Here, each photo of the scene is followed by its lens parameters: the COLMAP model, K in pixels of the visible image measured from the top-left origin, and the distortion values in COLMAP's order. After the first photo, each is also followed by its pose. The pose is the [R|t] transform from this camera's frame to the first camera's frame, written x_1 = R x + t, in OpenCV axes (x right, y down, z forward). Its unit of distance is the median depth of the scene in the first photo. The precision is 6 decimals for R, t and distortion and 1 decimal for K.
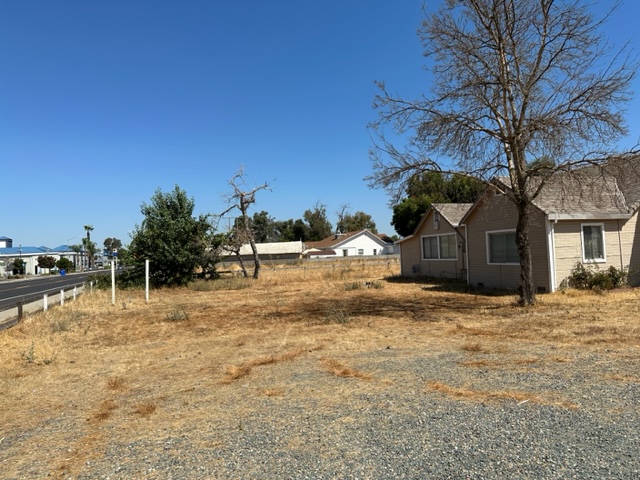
lens RADIAL K [[443.5, 0, 320.0], [0, 443.5, 240.0], [0, 0, 1]] dist [-0.003609, -0.003868]
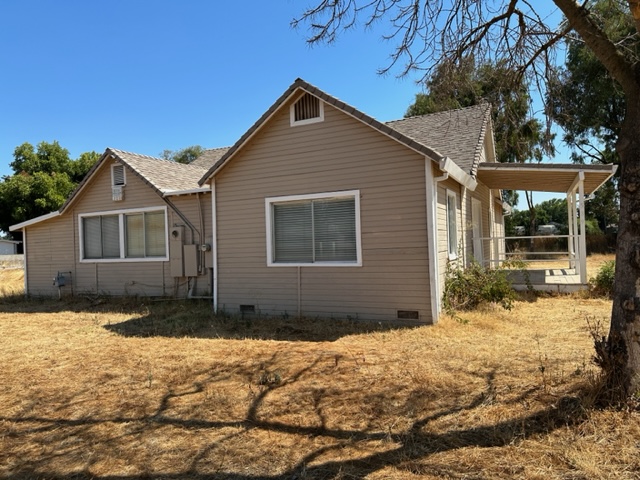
lens RADIAL K [[443.5, 0, 320.0], [0, 443.5, 240.0], [0, 0, 1]] dist [-0.003609, -0.003868]
pose [[0.679894, 0.020670, 0.733019, 0.050341], [-0.016653, 0.999780, -0.012746, 0.024890], [-0.733121, -0.003541, 0.680089, 0.507062]]
